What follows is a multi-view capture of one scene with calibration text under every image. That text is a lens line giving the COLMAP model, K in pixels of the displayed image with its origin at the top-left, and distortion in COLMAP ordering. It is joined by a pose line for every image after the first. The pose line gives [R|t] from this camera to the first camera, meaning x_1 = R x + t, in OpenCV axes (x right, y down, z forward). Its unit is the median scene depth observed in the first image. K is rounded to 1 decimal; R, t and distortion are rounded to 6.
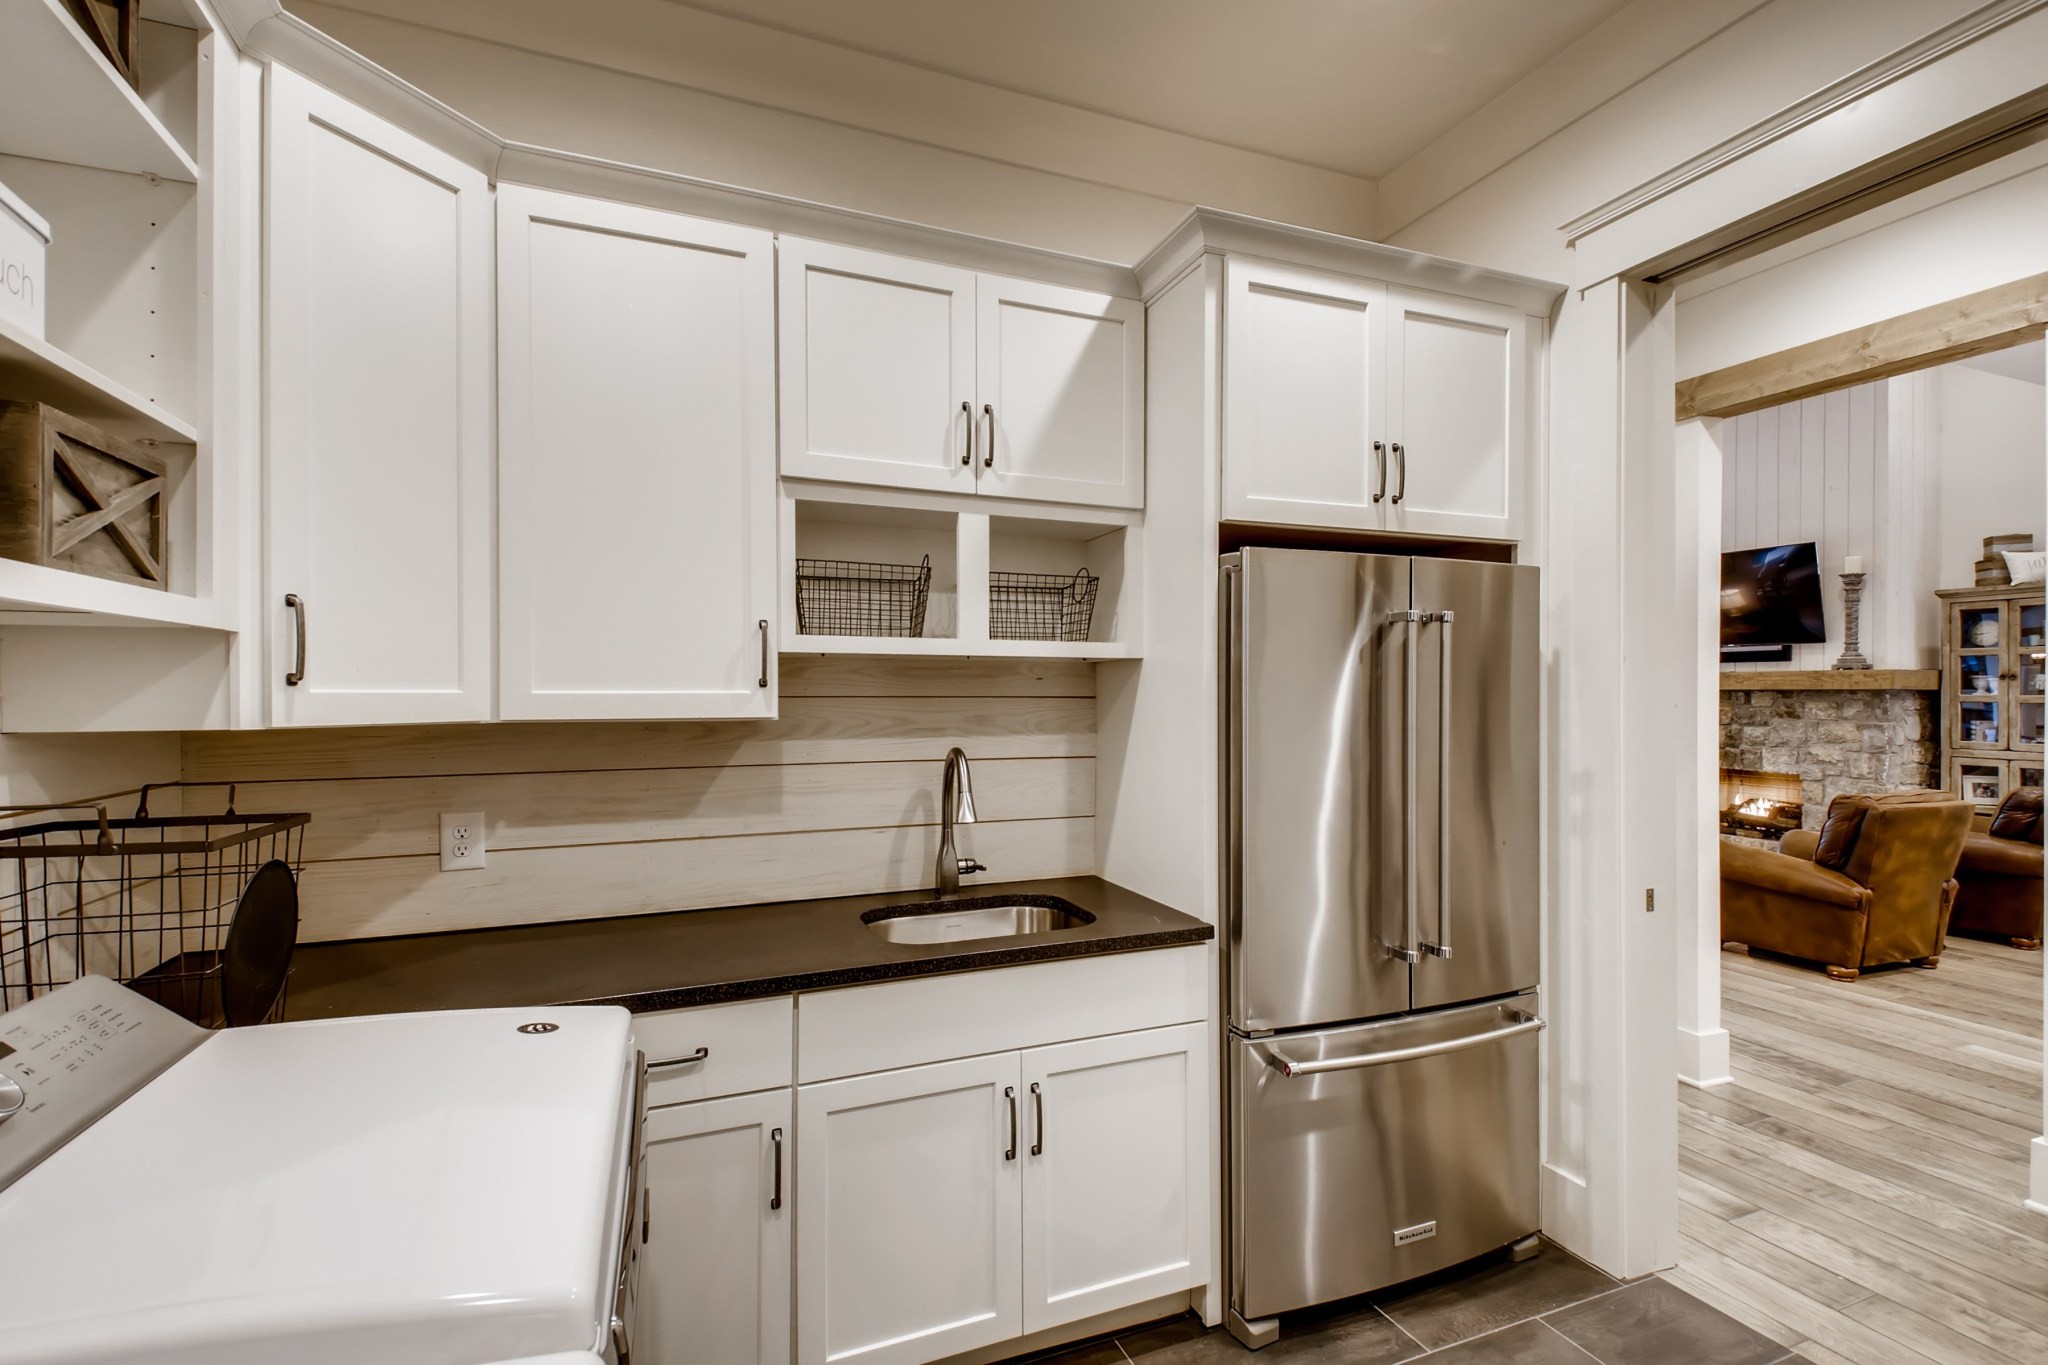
lens RADIAL K [[936.0, 0, 1032.7], [0, 936.0, 692.2], [0, 0, 1]] dist [0.025675, -0.017877]
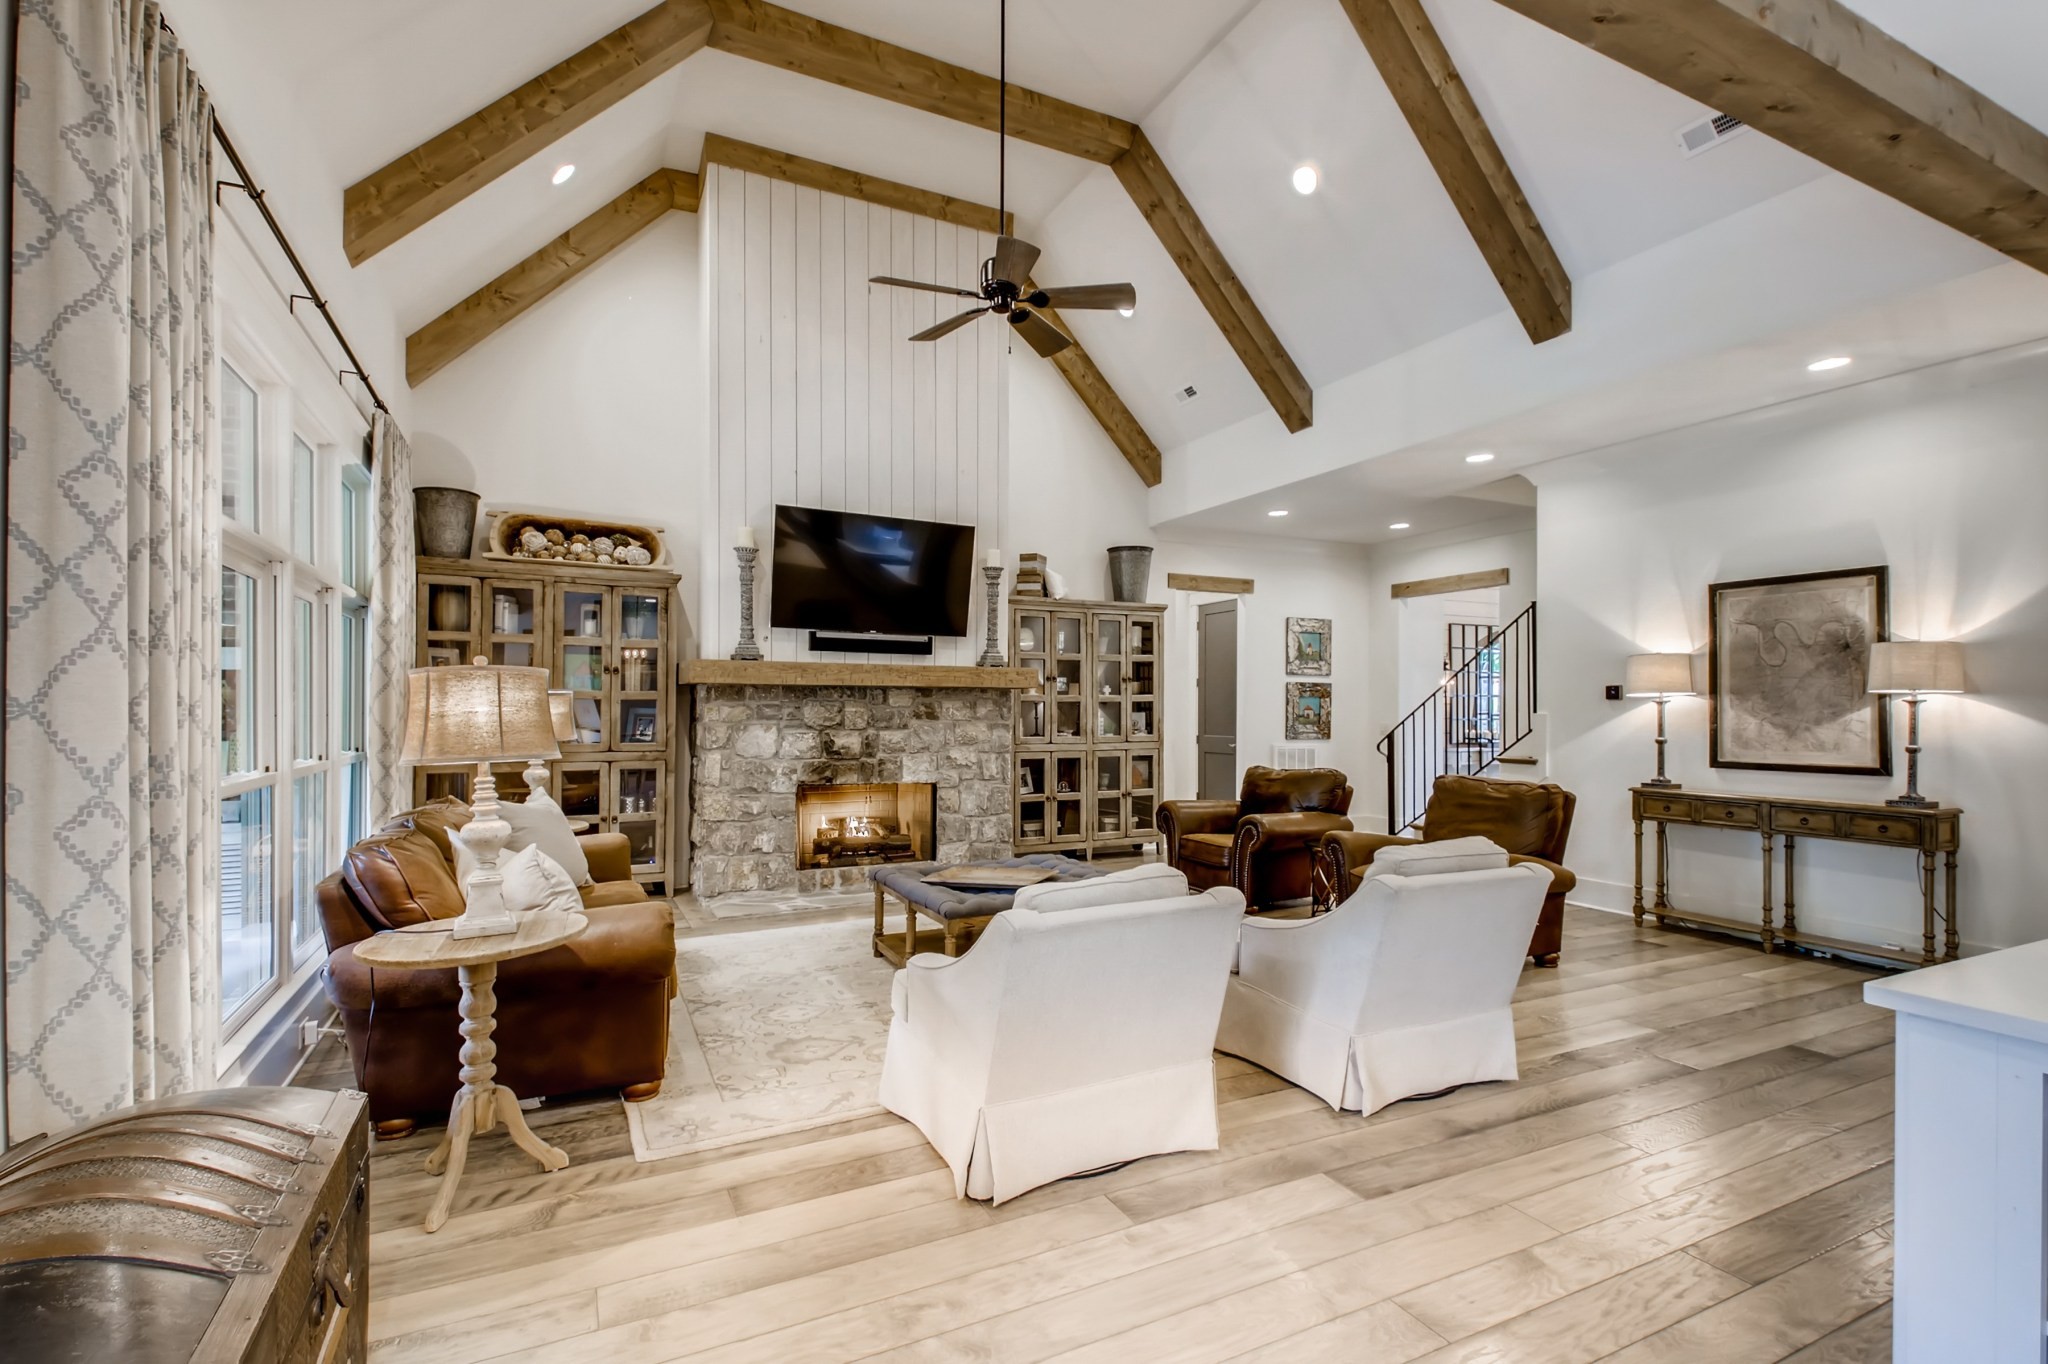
lens RADIAL K [[936.0, 0, 1023.2], [0, 936.0, 694.0], [0, 0, 1]] dist [0.025675, -0.017877]
pose [[-0.070870, 0.012830, 0.997403, -0.077582], [-0.004152, 0.999905, -0.013157, 0.015219], [-0.997477, -0.005074, -0.070810, 0.984267]]
